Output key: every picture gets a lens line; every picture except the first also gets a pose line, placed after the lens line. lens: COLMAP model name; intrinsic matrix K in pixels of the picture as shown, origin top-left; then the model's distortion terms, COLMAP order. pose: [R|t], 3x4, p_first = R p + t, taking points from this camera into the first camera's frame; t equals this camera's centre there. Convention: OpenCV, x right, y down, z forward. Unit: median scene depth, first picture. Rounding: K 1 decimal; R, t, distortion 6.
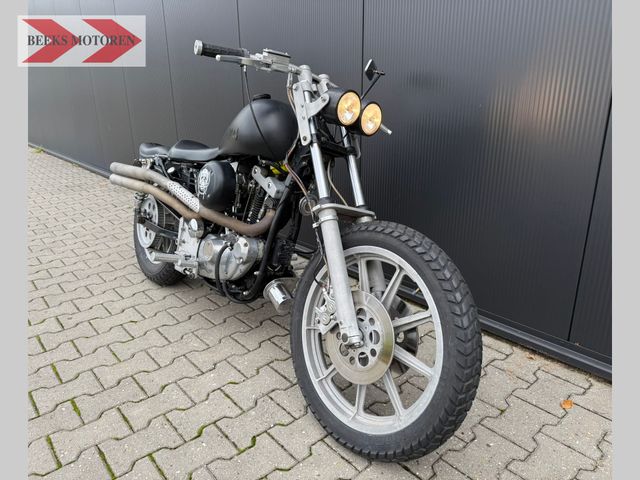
lens RADIAL K [[450.8, 0, 324.5], [0, 450.8, 243.6], [0, 0, 1]] dist [0.011437, -0.021750]
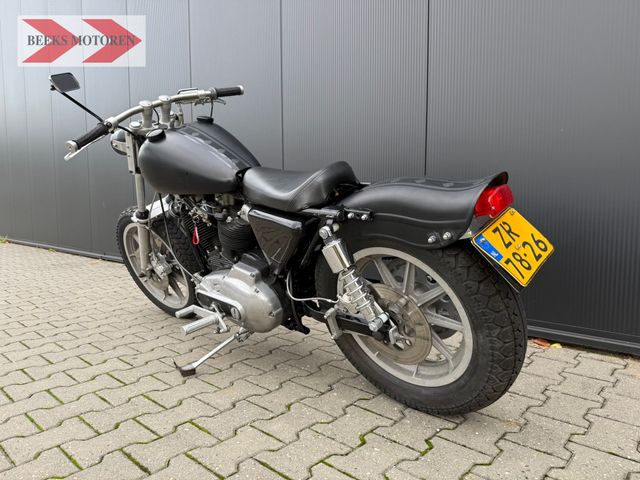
lens RADIAL K [[450.8, 0, 309.1], [0, 450.8, 243.8], [0, 0, 1]] dist [0.011437, -0.021750]
pose [[0.995117, -0.019235, 0.096811, -0.326030], [0.040749, 0.973400, -0.225458, 0.173063], [-0.089899, 0.228302, 0.969431, 0.051988]]
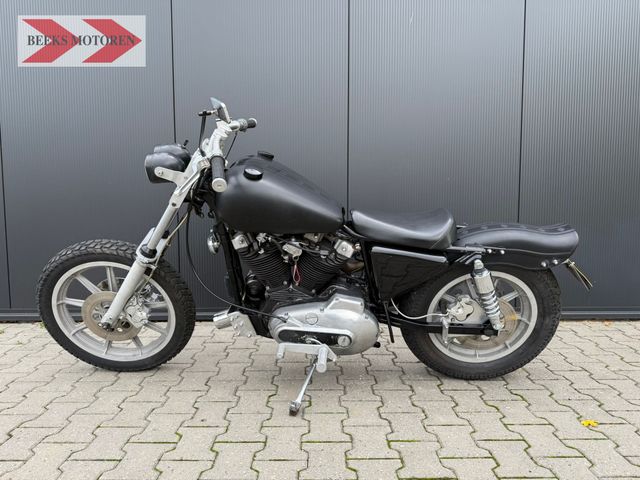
lens RADIAL K [[450.8, 0, 315.2], [0, 450.8, 236.4], [0, 0, 1]] dist [0.011437, -0.021750]
pose [[0.659292, -0.055457, 0.749839, -1.083582], [0.238884, 0.961054, -0.138960, 0.016056], [-0.712929, 0.270739, 0.646863, 0.292314]]
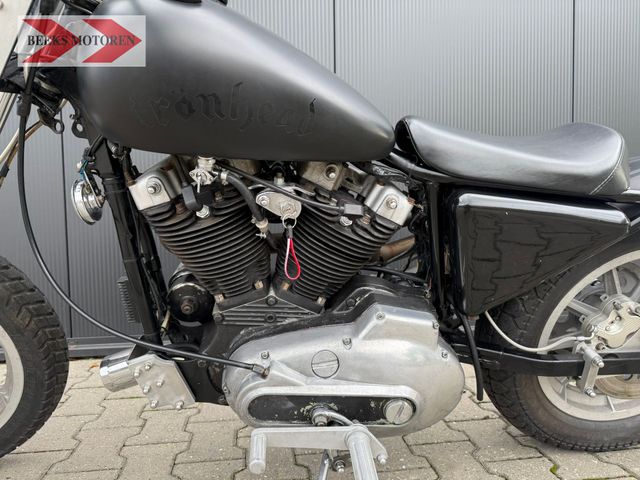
lens RADIAL K [[450.8, 0, 325.6], [0, 450.8, 236.2], [0, 0, 1]] dist [0.011437, -0.021750]
pose [[0.539658, -0.043916, 0.840738, -0.745324], [0.280779, 0.950851, -0.130560, -0.007421], [-0.793683, 0.306519, 0.525465, 0.684963]]
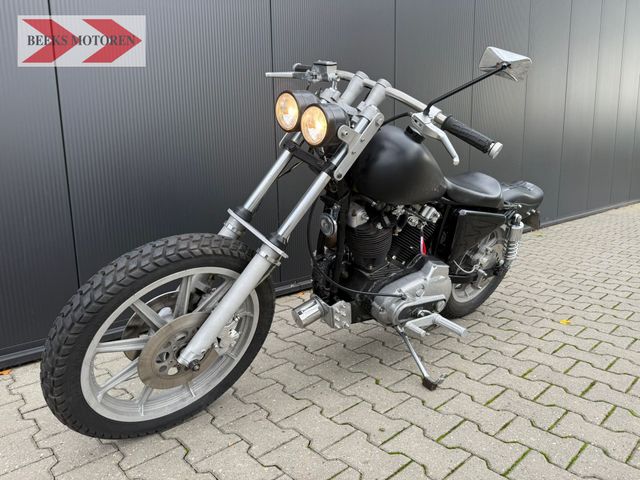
lens RADIAL K [[450.8, 0, 322.1], [0, 450.8, 241.7], [0, 0, 1]] dist [0.011437, -0.021750]
pose [[-0.024451, -0.169071, 0.985300, -1.261313], [0.331171, 0.928575, 0.167556, -0.249657], [-0.943254, 0.330400, 0.033286, 1.045046]]
